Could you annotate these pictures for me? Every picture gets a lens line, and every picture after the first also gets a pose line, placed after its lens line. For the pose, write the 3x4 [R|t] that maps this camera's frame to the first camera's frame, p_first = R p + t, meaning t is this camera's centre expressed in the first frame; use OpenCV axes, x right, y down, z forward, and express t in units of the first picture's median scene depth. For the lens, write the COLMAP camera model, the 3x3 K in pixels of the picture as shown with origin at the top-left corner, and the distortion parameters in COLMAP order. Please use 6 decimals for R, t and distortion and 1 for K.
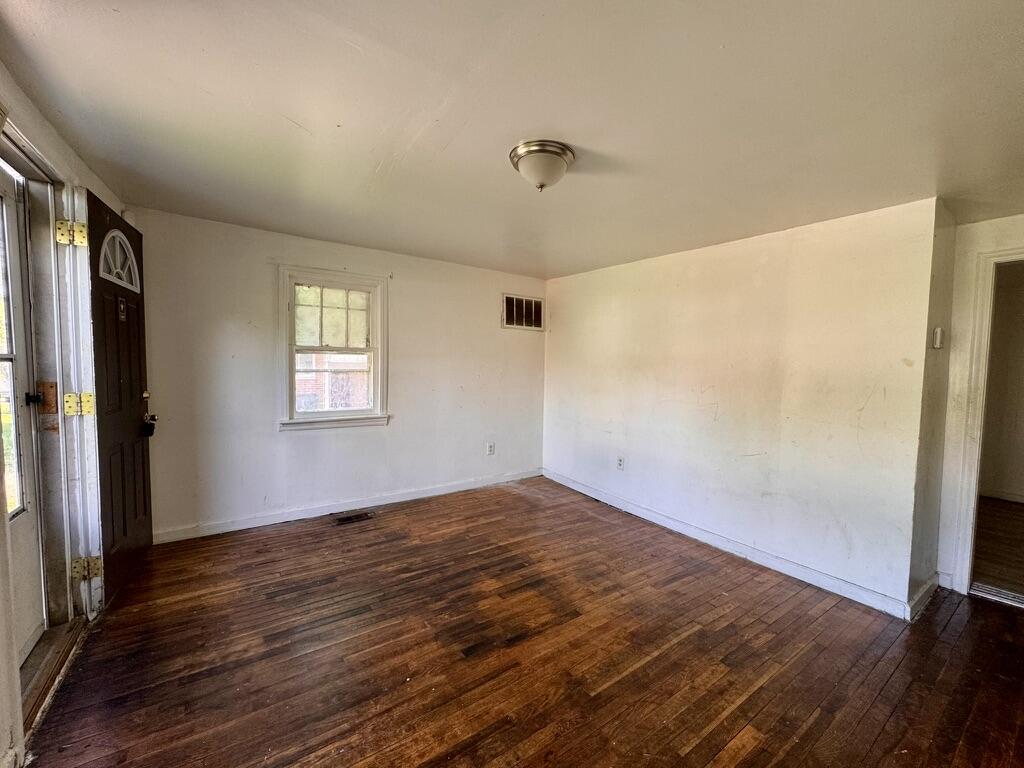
lens RADIAL K [[408.1, 0, 512.5], [0, 408.1, 383.6], [0, 0, 1]] dist [-0.002933, -0.000068]
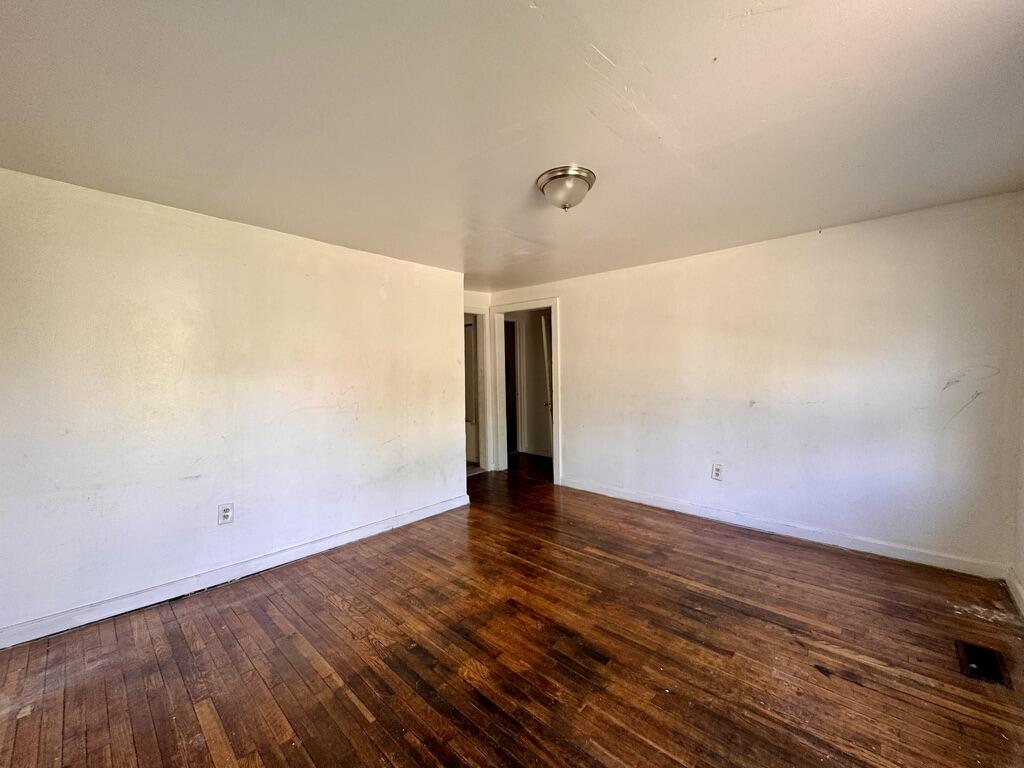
lens RADIAL K [[408.1, 0, 509.4], [0, 408.1, 381.0], [0, 0, 1]] dist [-0.002933, -0.000068]
pose [[-0.203262, -0.055933, 0.977525, -0.626457], [0.052634, 0.996299, 0.067952, -0.060882], [-0.977709, 0.065264, -0.199566, 0.866960]]
